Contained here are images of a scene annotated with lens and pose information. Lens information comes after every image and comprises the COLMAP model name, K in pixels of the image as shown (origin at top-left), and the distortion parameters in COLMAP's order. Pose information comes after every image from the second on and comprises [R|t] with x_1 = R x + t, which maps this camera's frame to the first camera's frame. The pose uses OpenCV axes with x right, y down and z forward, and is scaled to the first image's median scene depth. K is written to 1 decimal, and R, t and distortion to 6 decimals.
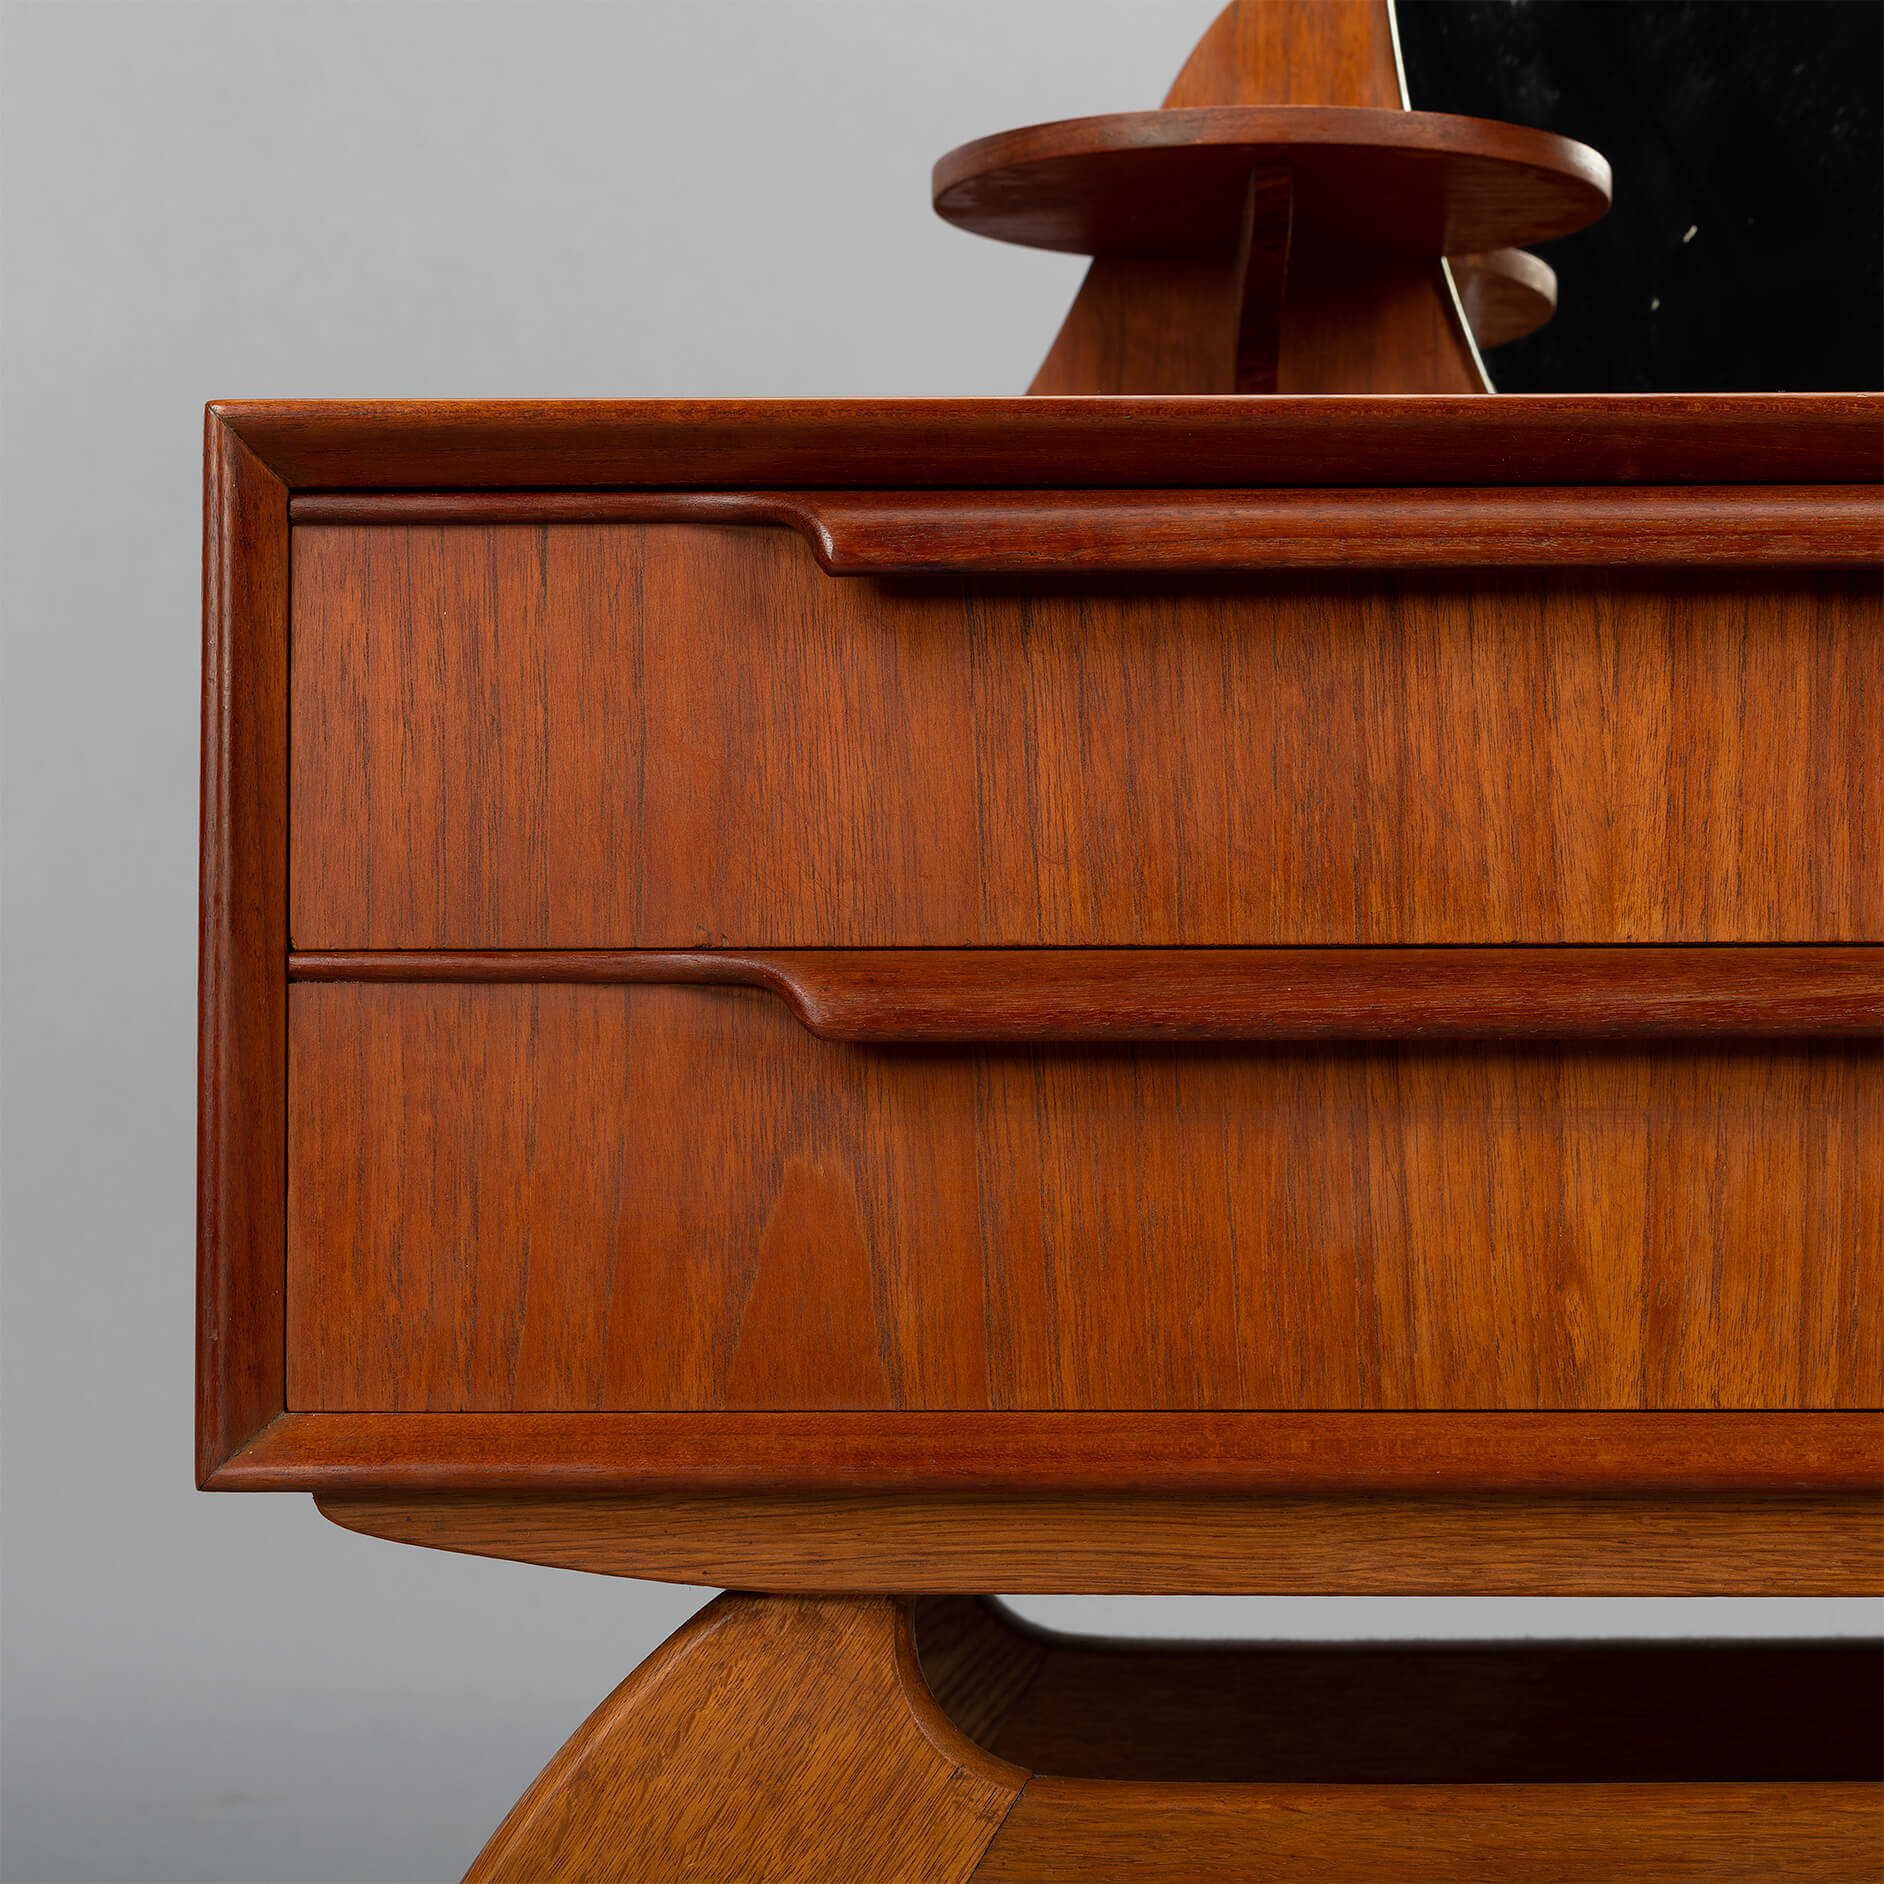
lens RADIAL K [[4864.6, 0, 952.3], [0, 4864.6, 947.7], [0, 0, 1]] dist [-0.028632, 0.000000]
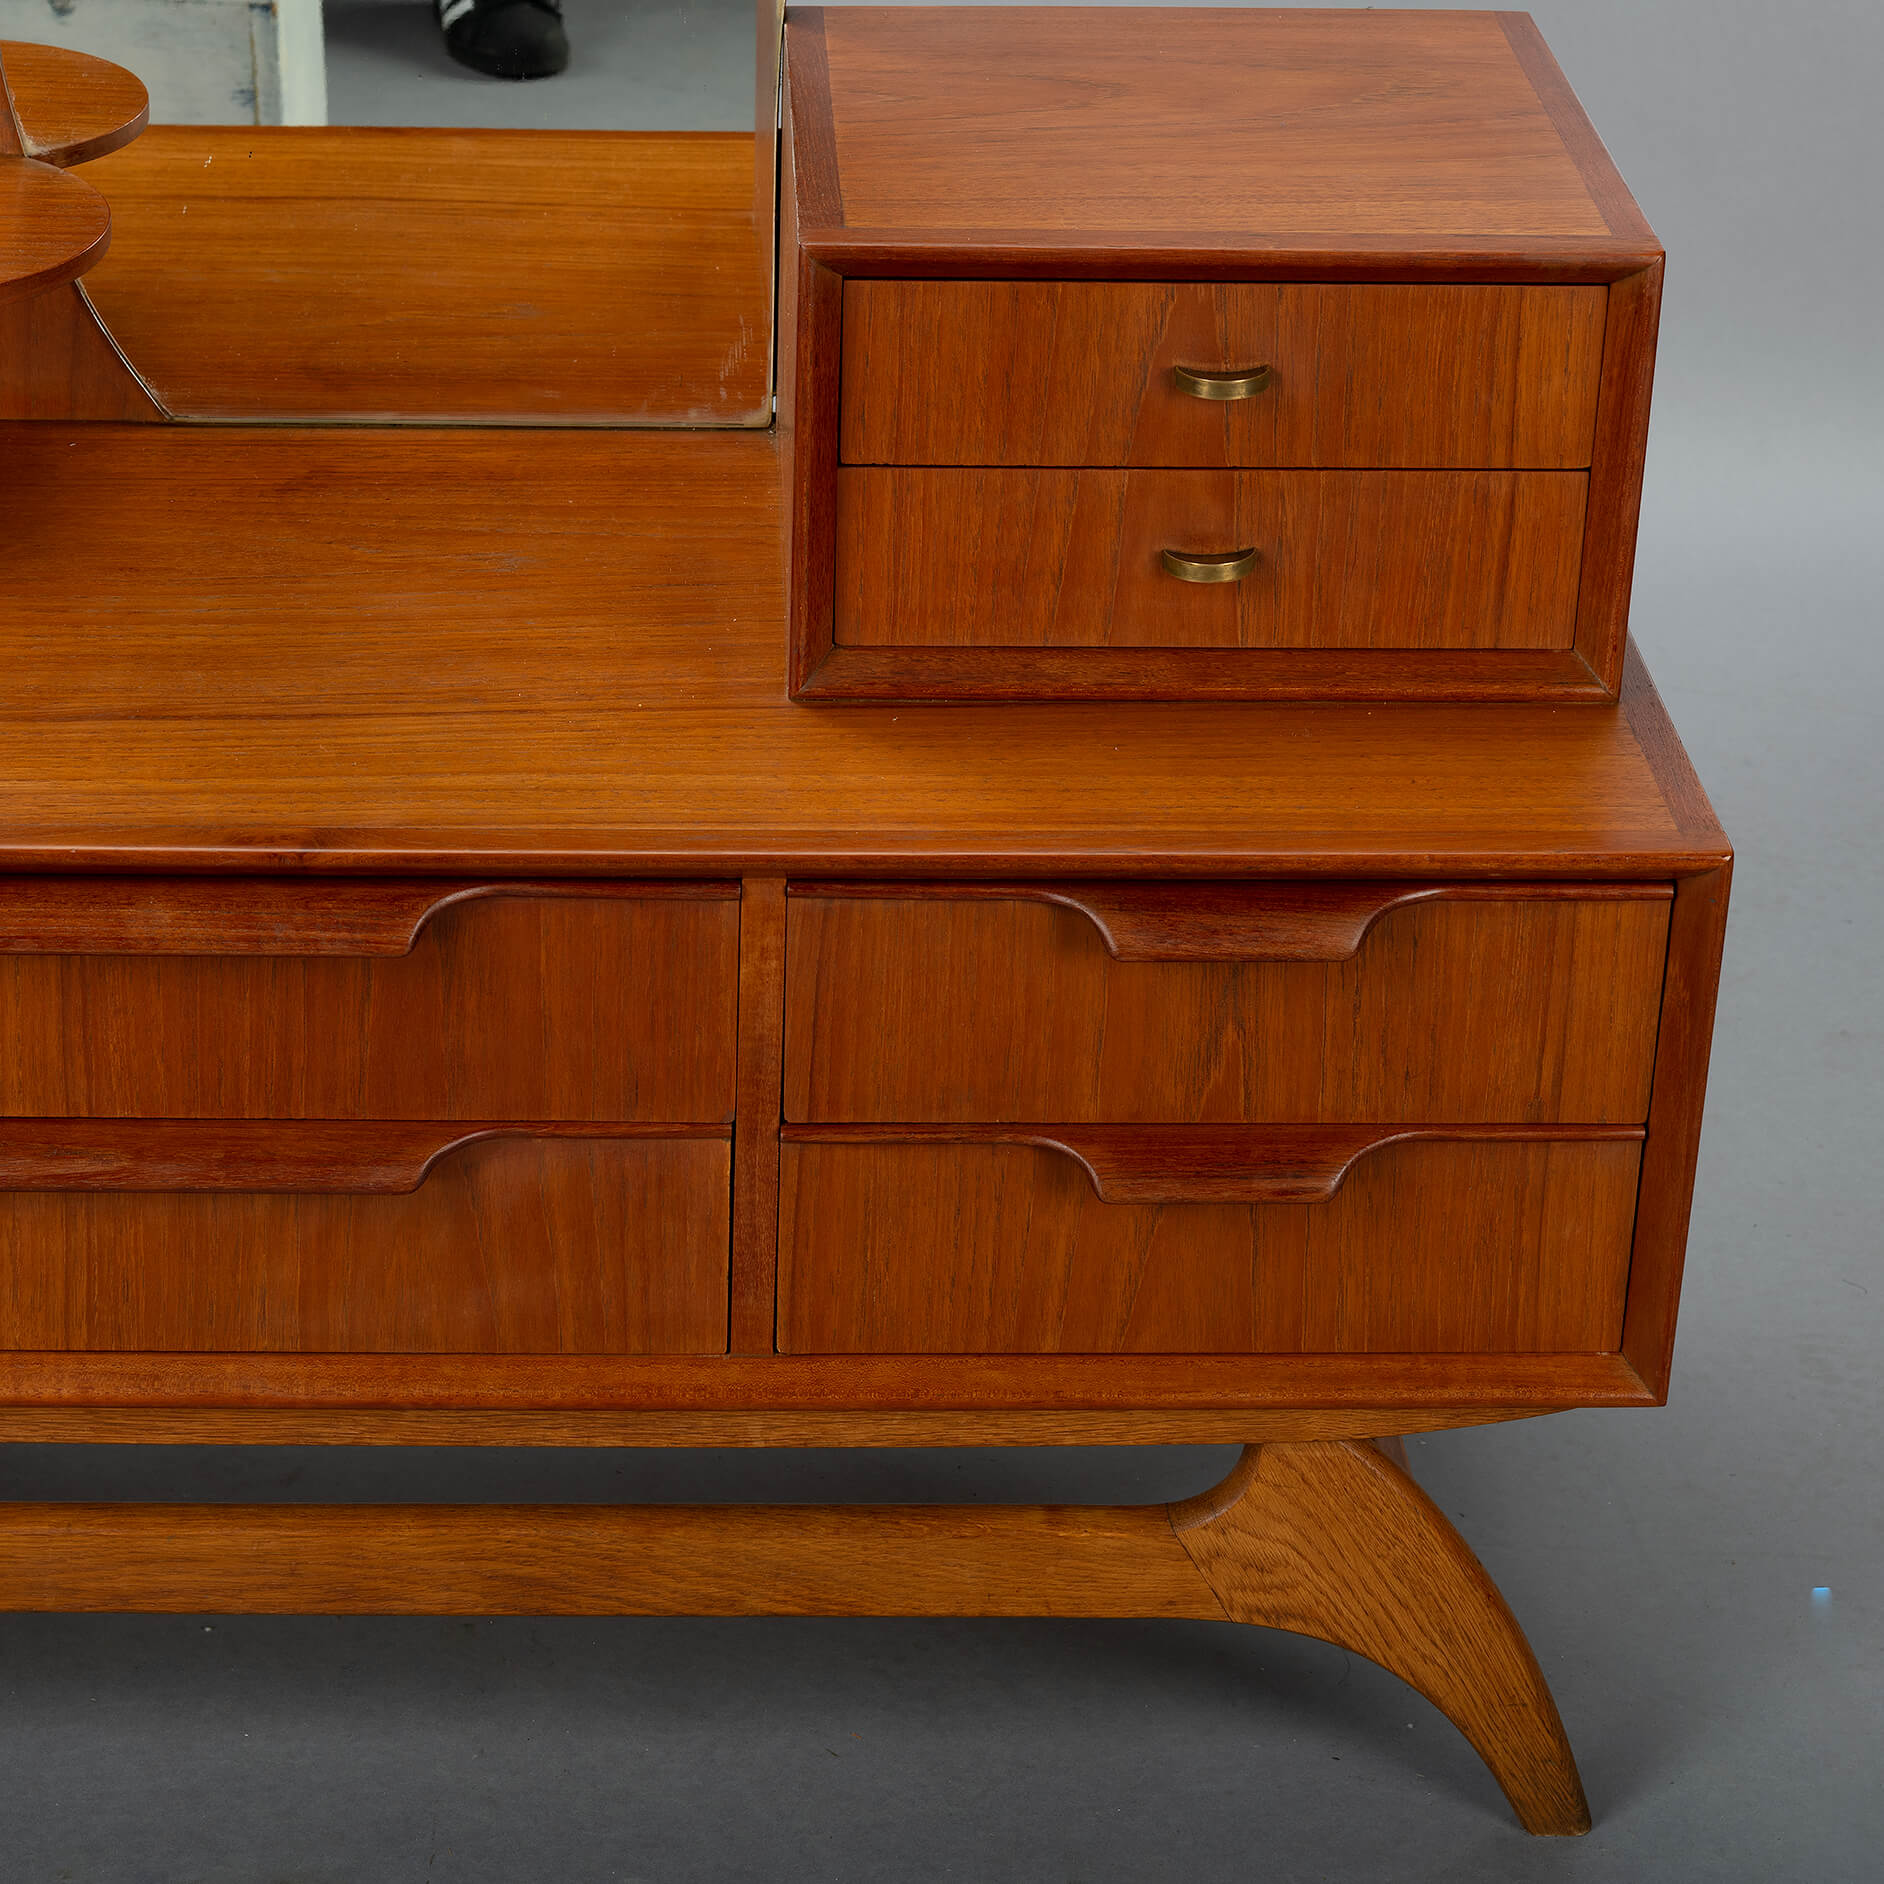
lens RADIAL K [[4864.6, 0, 745.9], [0, 4864.6, 955.2], [0, 0, 1]] dist [-0.028632, 0.000000]
pose [[0.998818, -0.000654, 0.048592, 0.332934], [-0.023808, 0.865113, 0.501011, -0.911536], [-0.042365, -0.501576, 0.864076, -0.457353]]
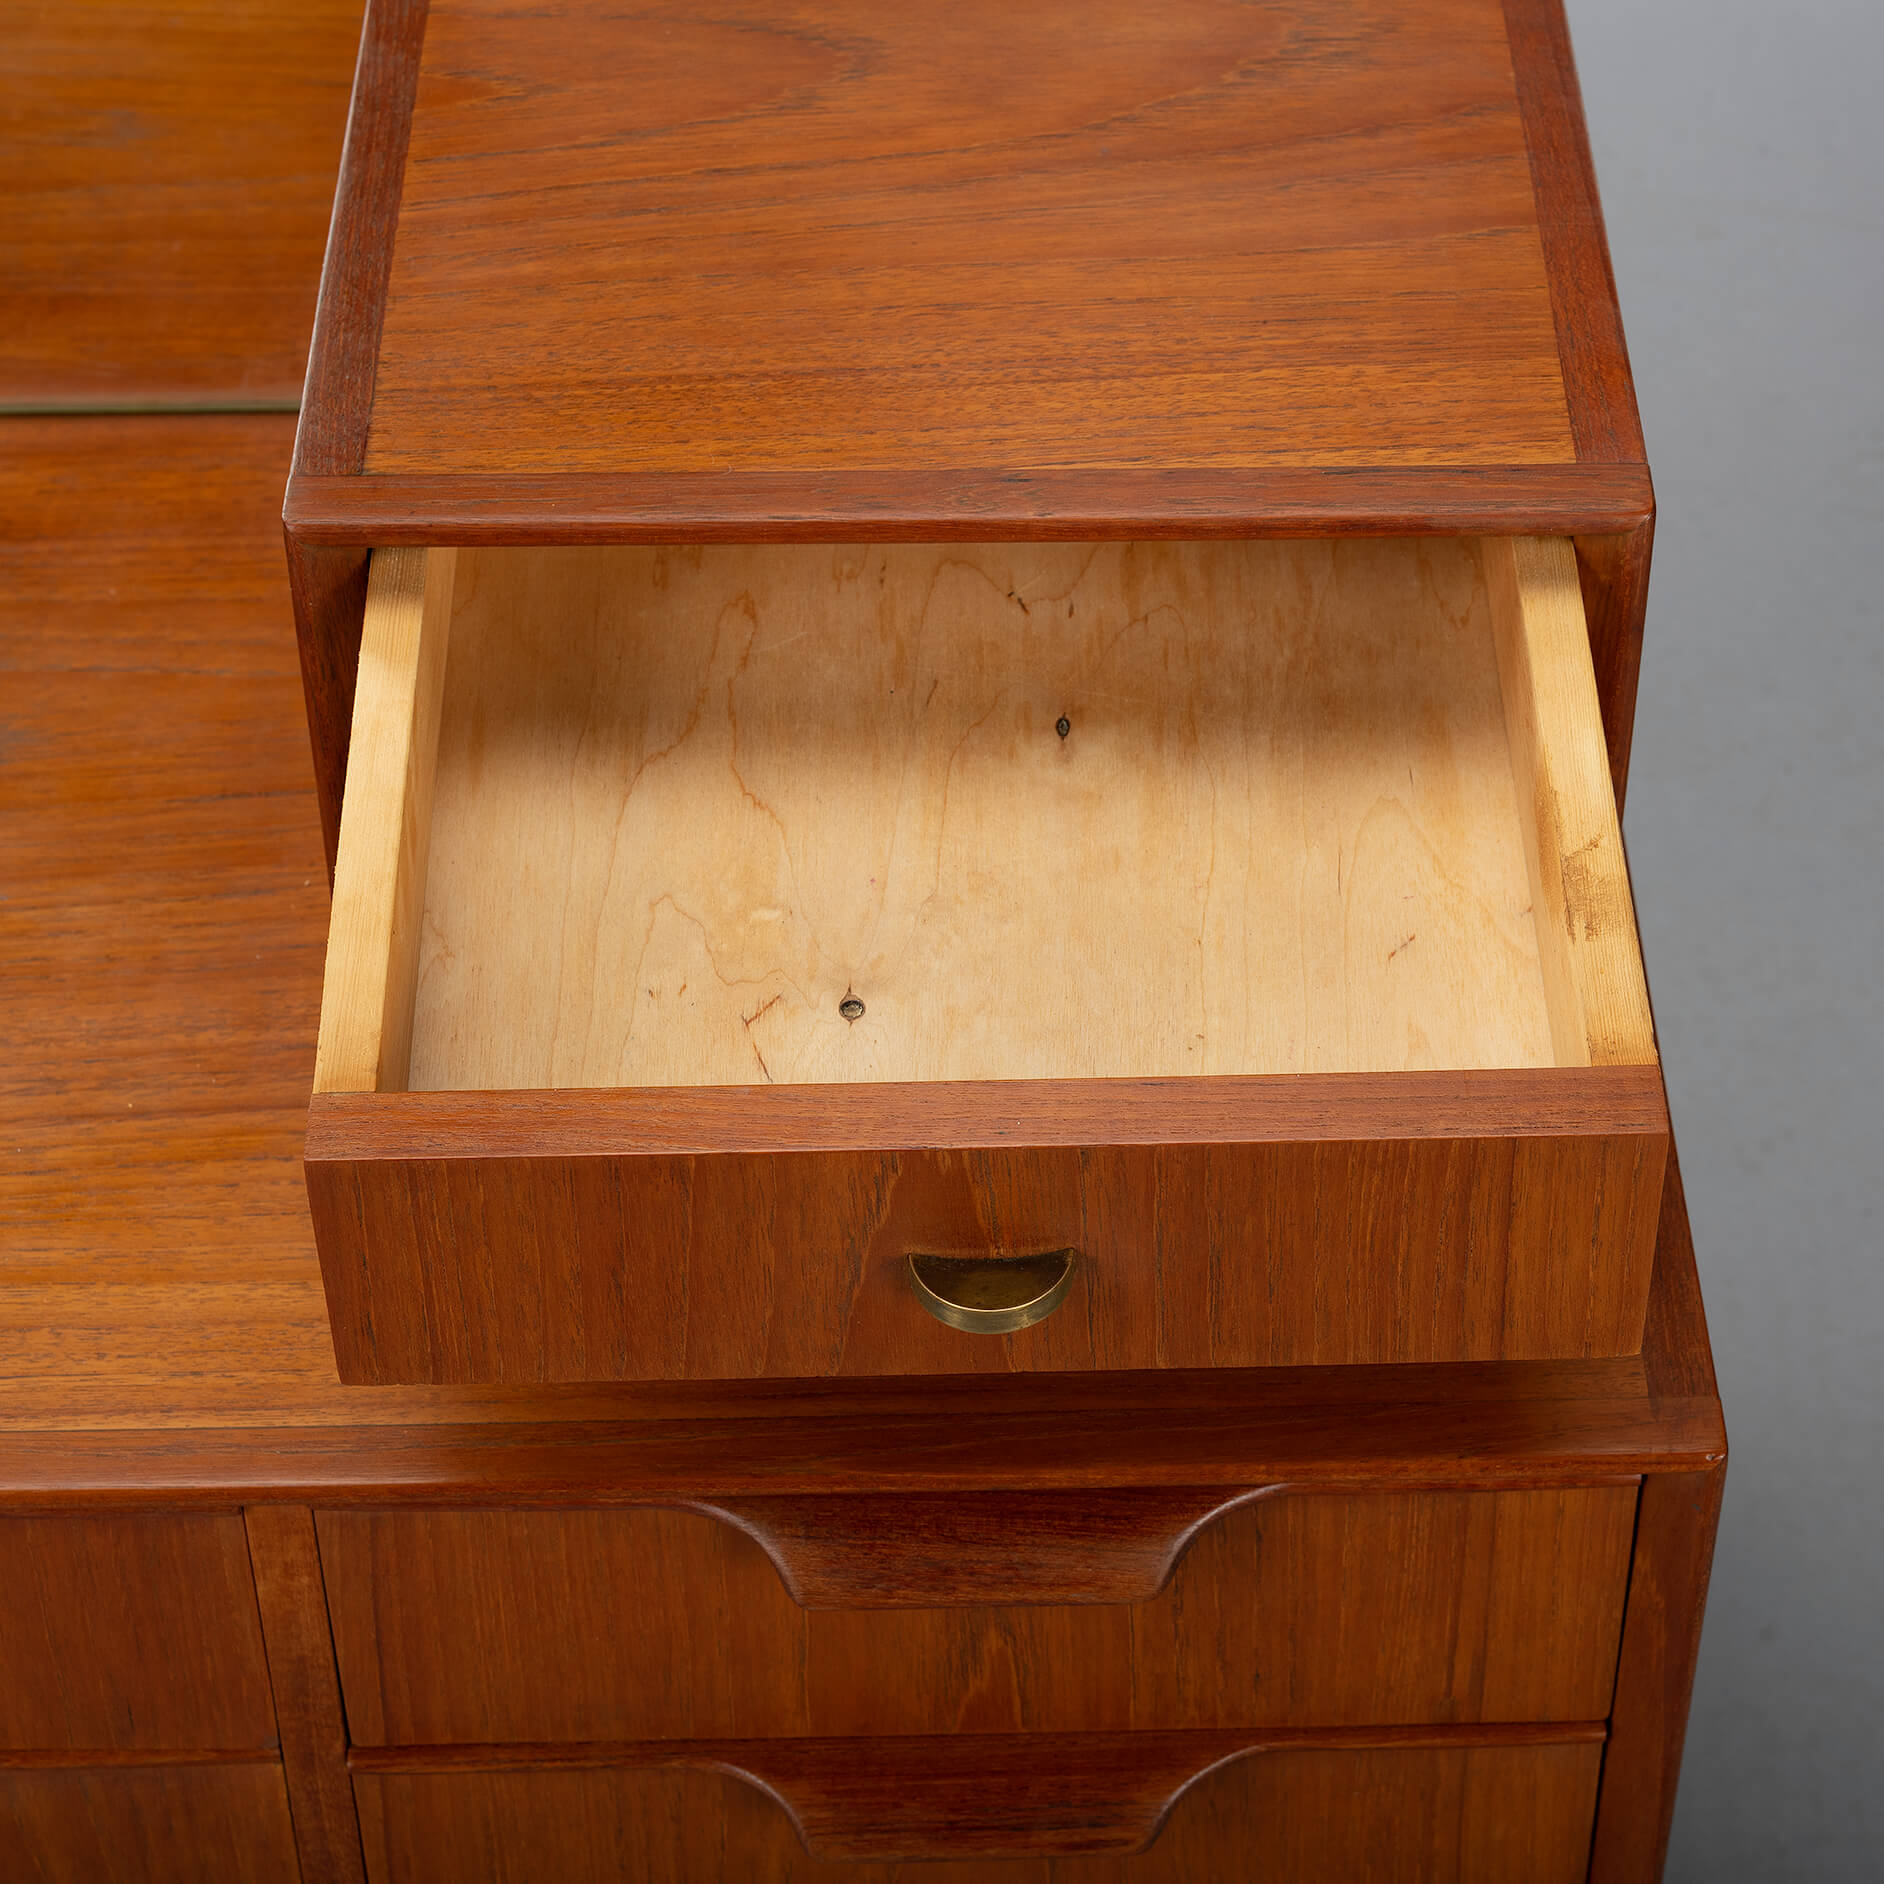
lens RADIAL K [[4864.6, 0, 1108.8], [0, 4864.6, 962.1], [0, 0, 1]] dist [-0.028632, 0.000000]
pose [[0.998048, -0.027415, 0.056111, 0.551620], [-0.021275, 0.695492, 0.718219, -0.982737], [-0.058714, -0.718011, 0.693551, 0.303221]]
